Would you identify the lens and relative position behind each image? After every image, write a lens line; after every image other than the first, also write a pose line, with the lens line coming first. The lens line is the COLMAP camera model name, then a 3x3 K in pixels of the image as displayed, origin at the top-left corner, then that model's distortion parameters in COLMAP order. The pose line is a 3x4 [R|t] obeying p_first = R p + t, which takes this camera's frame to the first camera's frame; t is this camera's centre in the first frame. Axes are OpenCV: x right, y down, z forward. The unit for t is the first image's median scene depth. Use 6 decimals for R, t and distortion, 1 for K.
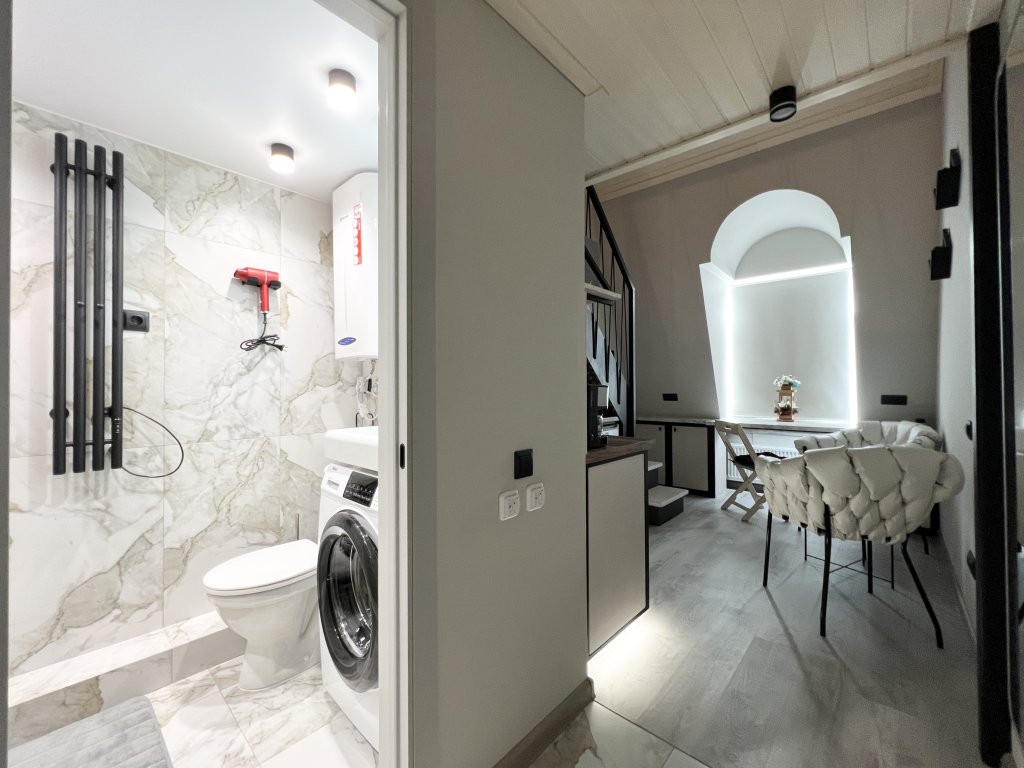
lens RADIAL K [[414.3, 0, 509.9], [0, 414.3, 383.2], [0, 0, 1]] dist [0.002114, -0.000769]
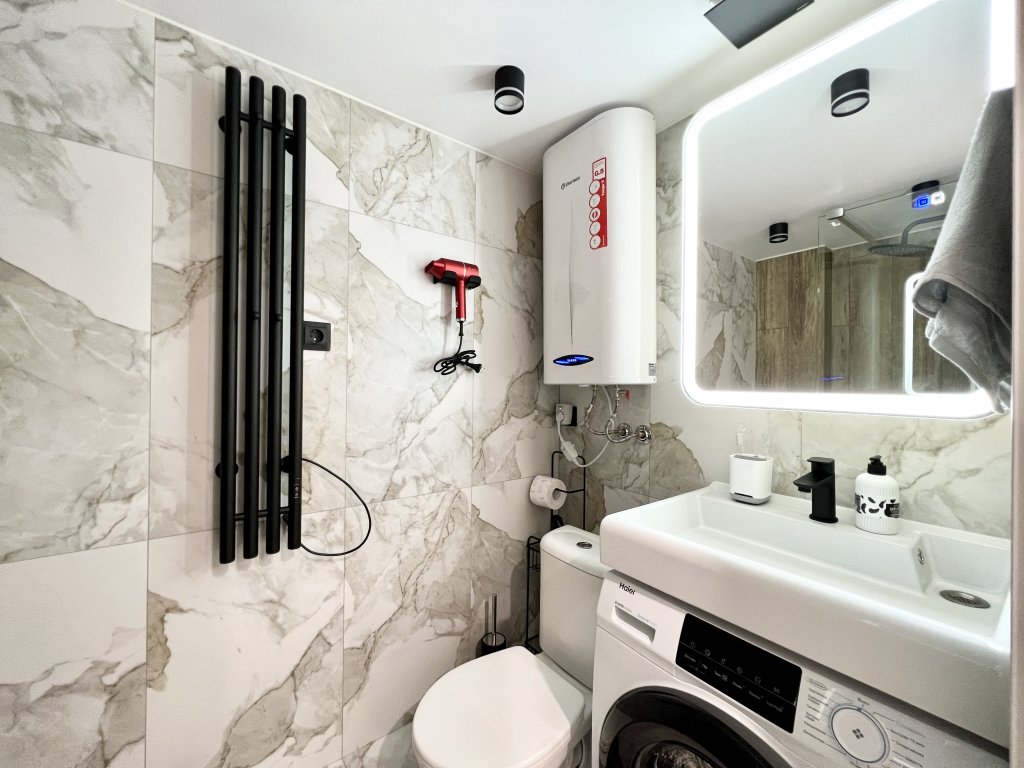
lens RADIAL K [[414.3, 0, 514.1], [0, 414.3, 384.1], [0, 0, 1]] dist [0.002114, -0.000769]
pose [[0.982590, 0.014521, -0.185217, -0.406749], [-0.013298, 0.999881, 0.007843, -0.073698], [0.185309, -0.005243, 0.982666, 0.338668]]
